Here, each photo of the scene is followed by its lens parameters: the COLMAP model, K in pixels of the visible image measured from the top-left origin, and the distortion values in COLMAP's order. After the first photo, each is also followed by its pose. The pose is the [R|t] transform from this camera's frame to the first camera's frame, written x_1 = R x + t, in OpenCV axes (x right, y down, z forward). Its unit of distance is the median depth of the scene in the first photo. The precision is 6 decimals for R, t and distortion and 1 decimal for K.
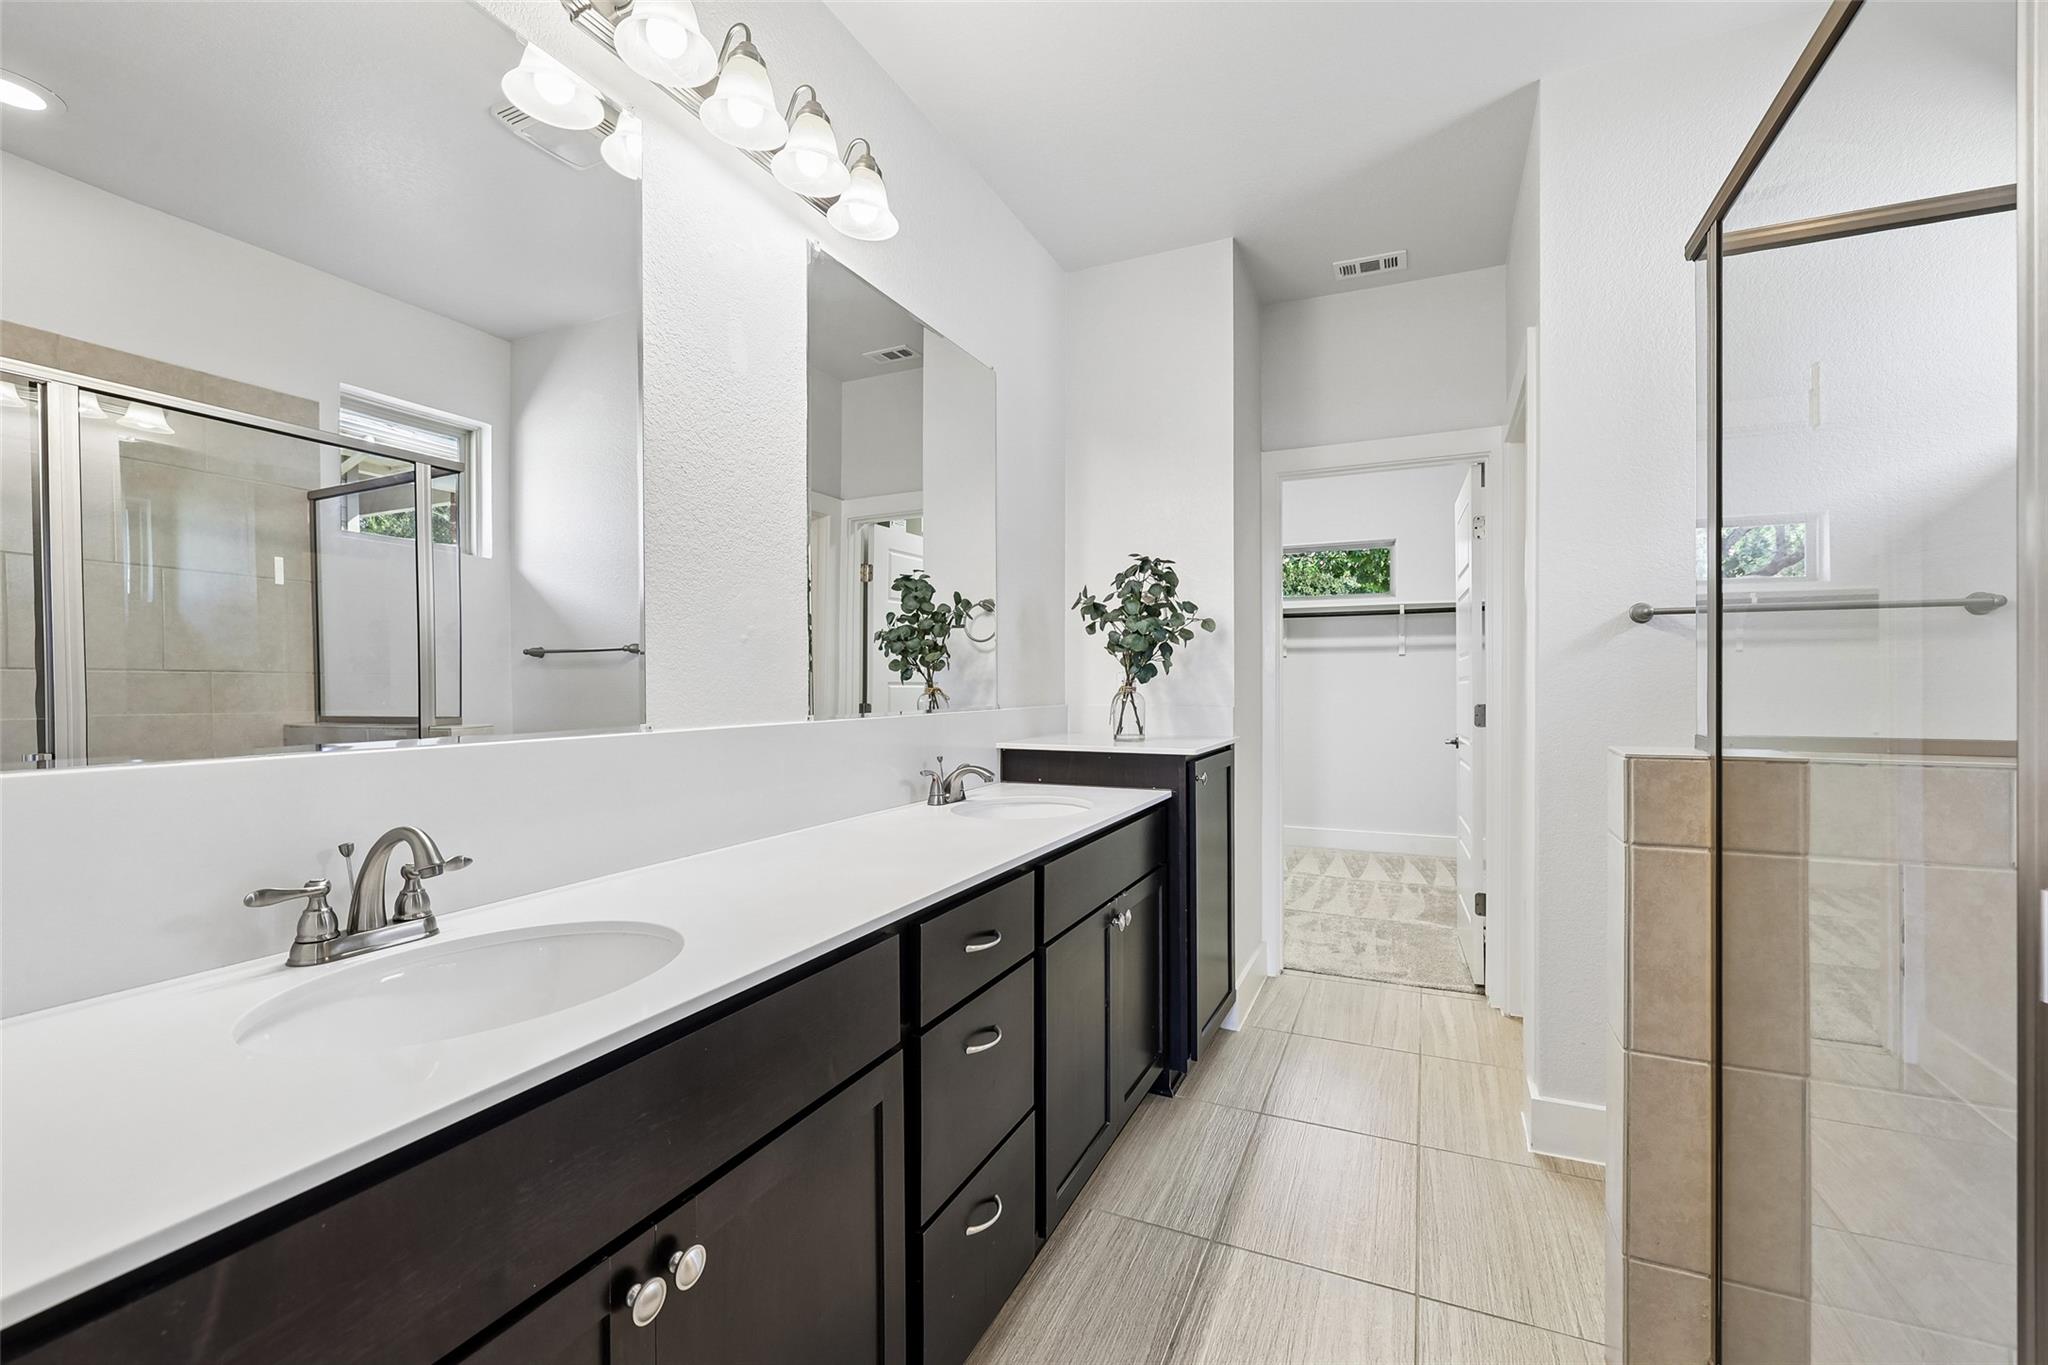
lens RADIAL K [[885.3, 0, 1029.8], [0, 885.3, 689.2], [0, 0, 1]] dist [0.000006, -0.000091]
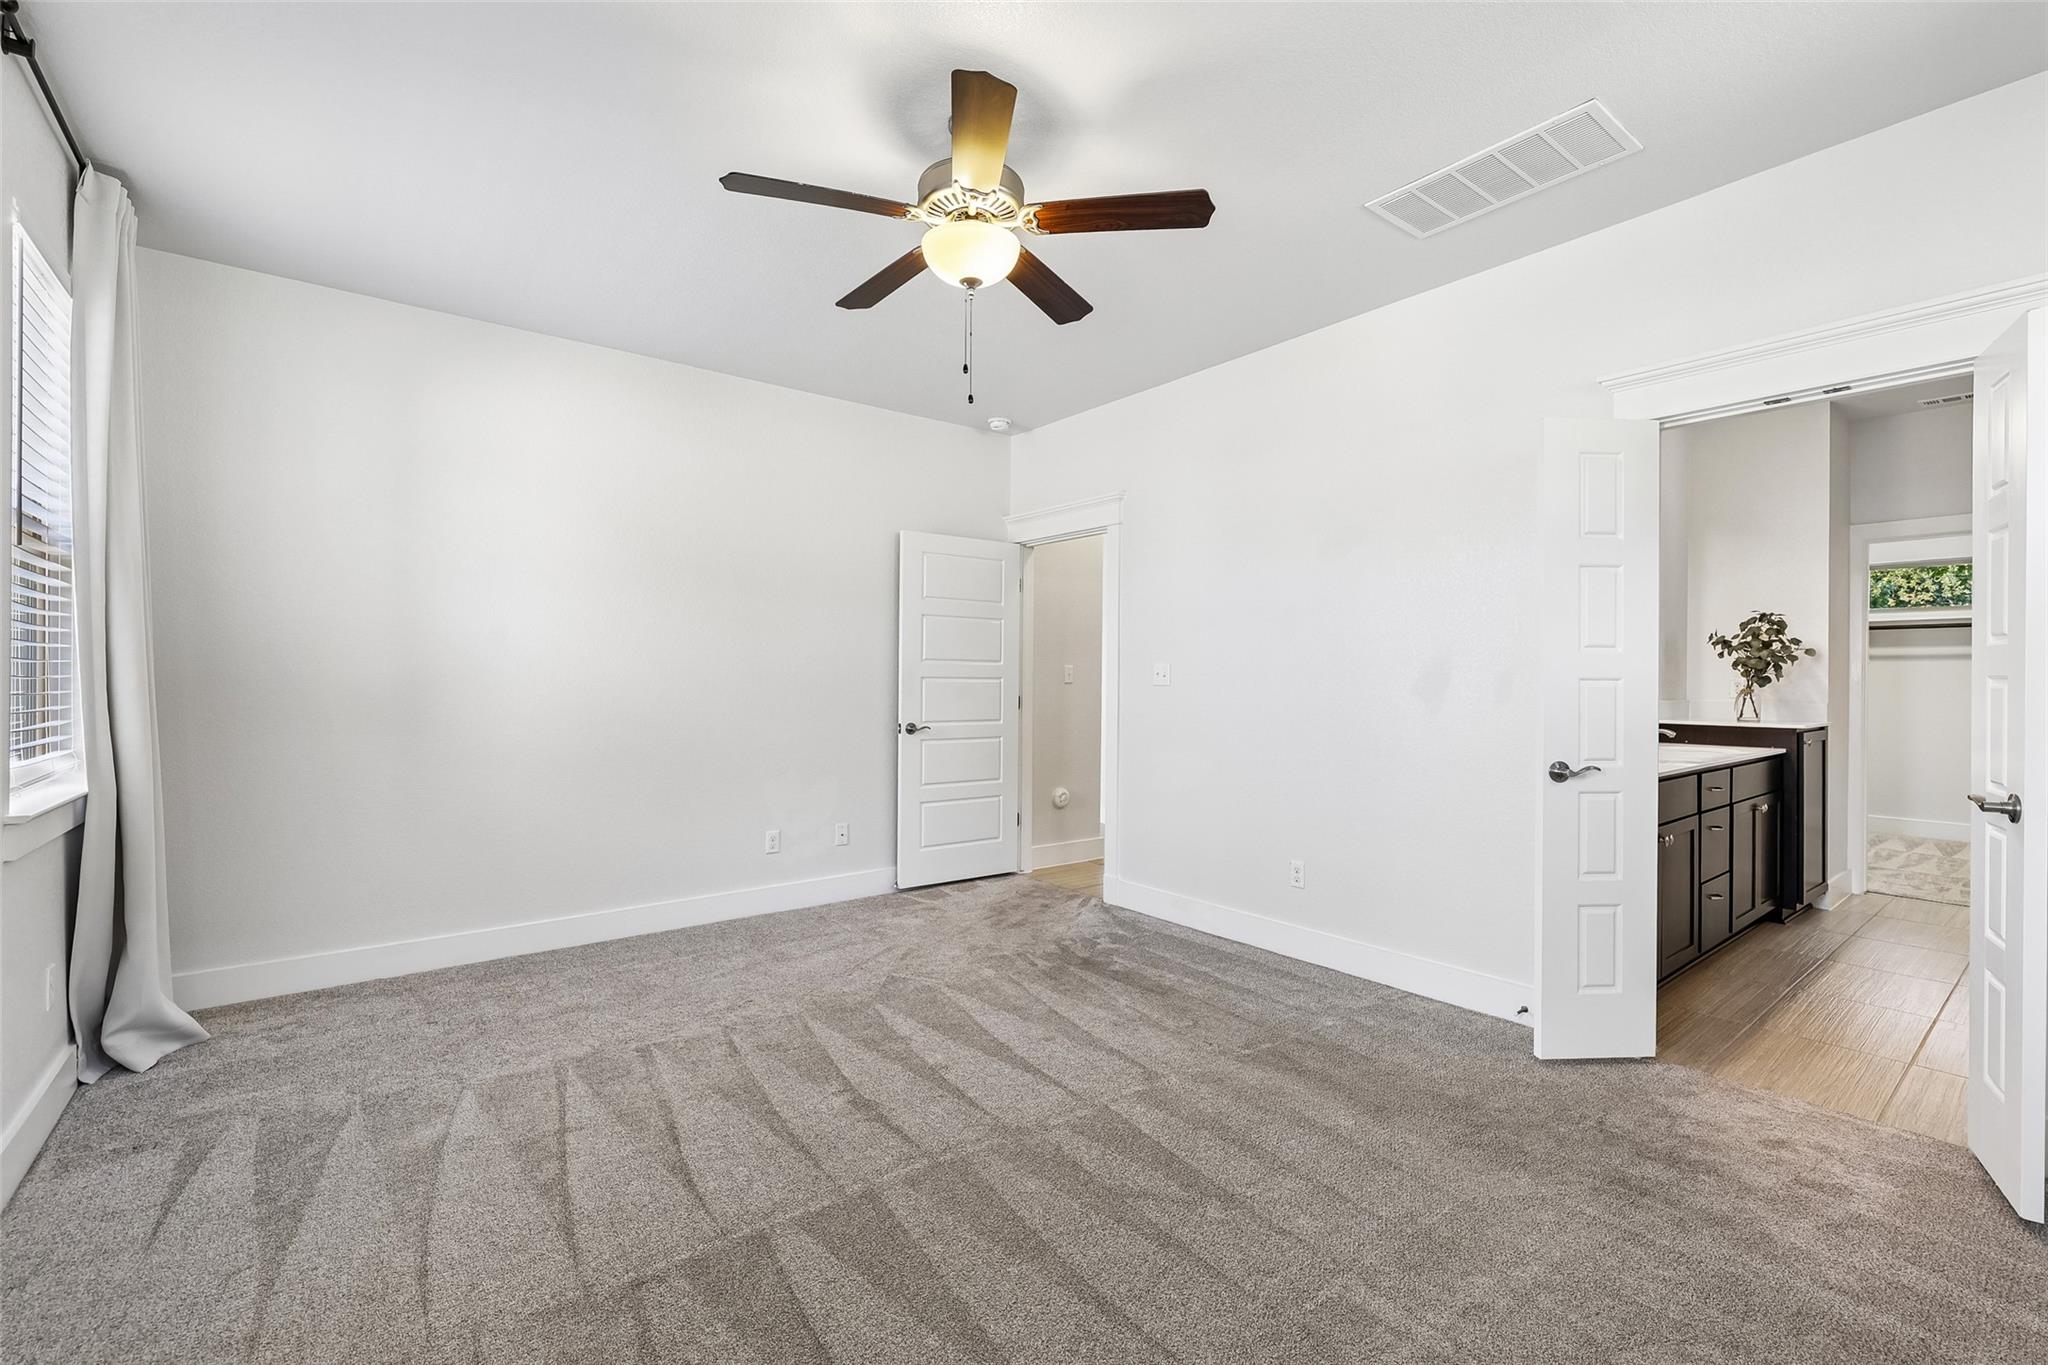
lens RADIAL K [[885.3, 0, 1023.5], [0, 885.3, 677.5], [0, 0, 1]] dist [0.000006, -0.000091]
pose [[0.887765, 0.010902, -0.460167, -0.338127], [-0.010445, 0.999939, 0.003540, -0.016456], [0.460178, 0.001664, 0.887825, -1.131501]]
